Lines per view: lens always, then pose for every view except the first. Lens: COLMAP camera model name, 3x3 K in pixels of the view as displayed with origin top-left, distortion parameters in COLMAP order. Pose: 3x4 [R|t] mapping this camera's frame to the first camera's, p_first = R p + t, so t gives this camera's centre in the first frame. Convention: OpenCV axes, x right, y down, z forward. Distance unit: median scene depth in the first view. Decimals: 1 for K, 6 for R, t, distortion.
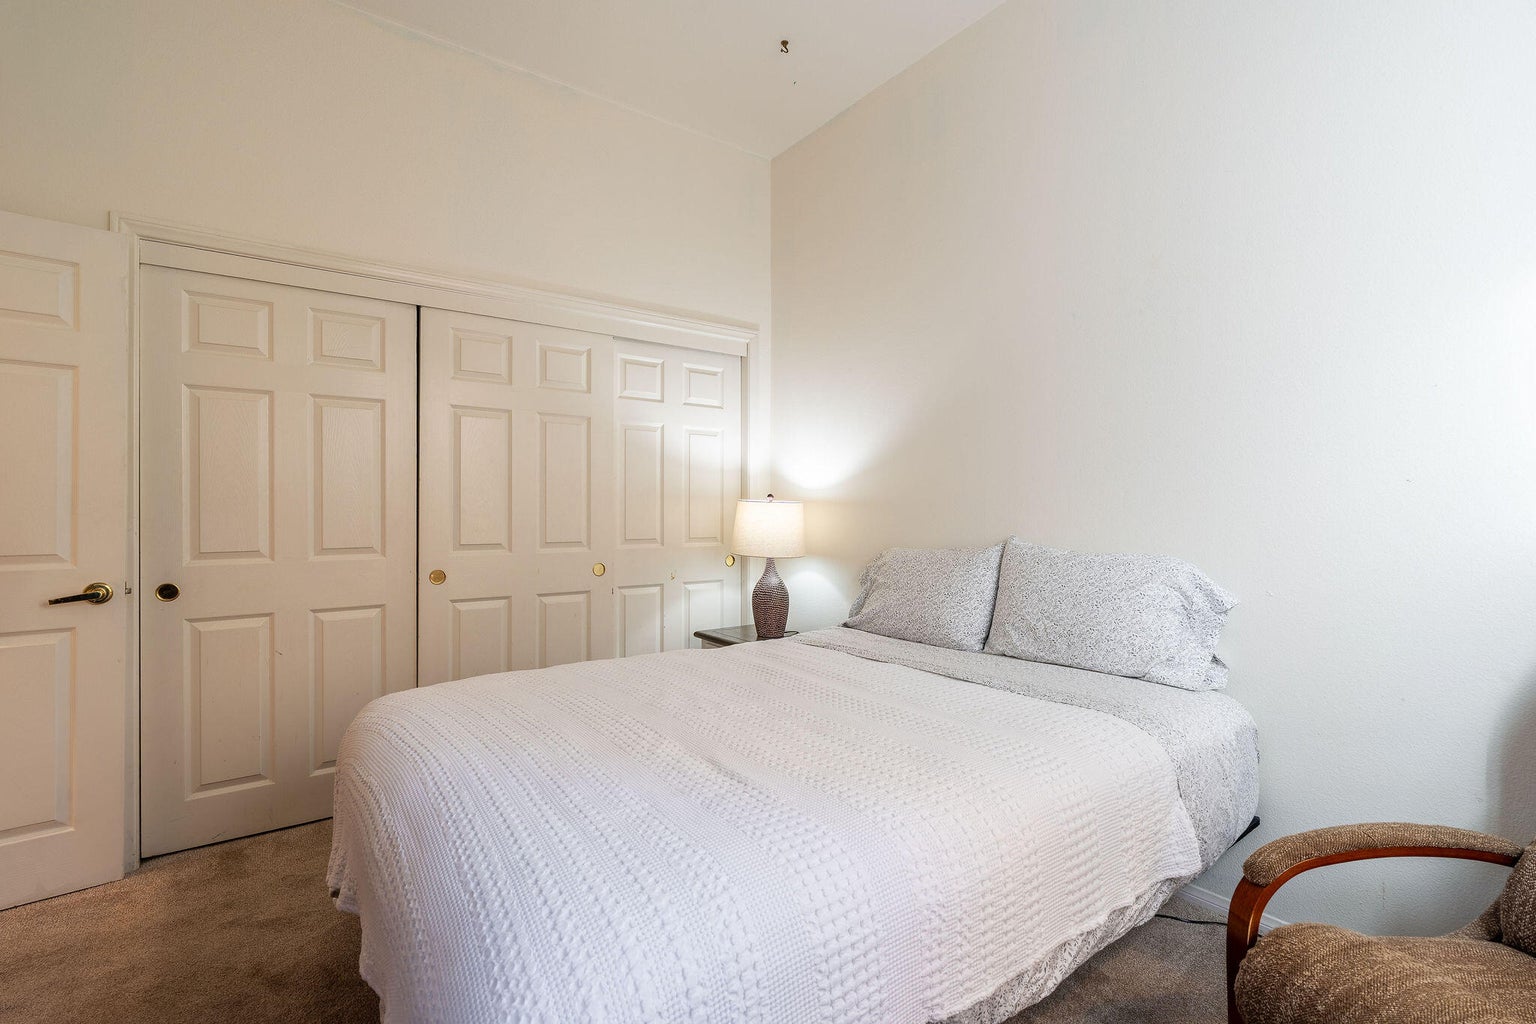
lens RADIAL K [[687.9, 0, 770.8], [0, 687.9, 509.9], [0, 0, 1]] dist [-0.013009, 0.005798]
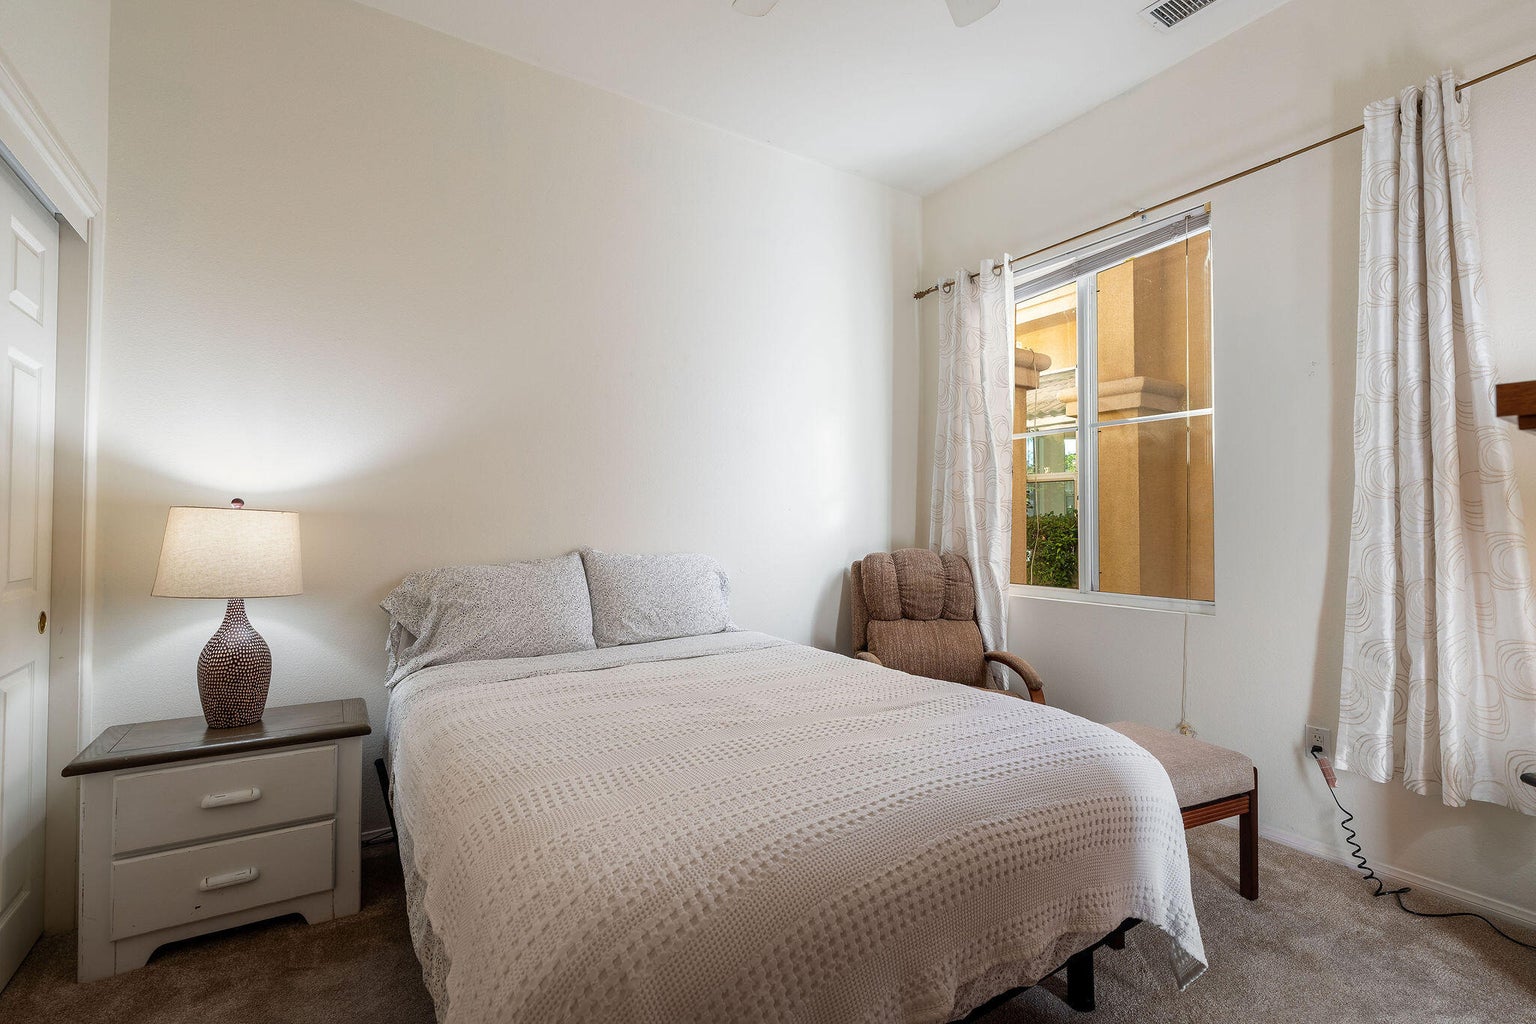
lens RADIAL K [[687.9, 0, 770.8], [0, 687.9, 509.9], [0, 0, 1]] dist [-0.013009, 0.005798]
pose [[0.054593, 0.020639, 0.998295, -0.886536], [0.001541, 0.999783, -0.020755, 0.001919], [-0.998508, 0.002672, 0.054549, 0.706317]]
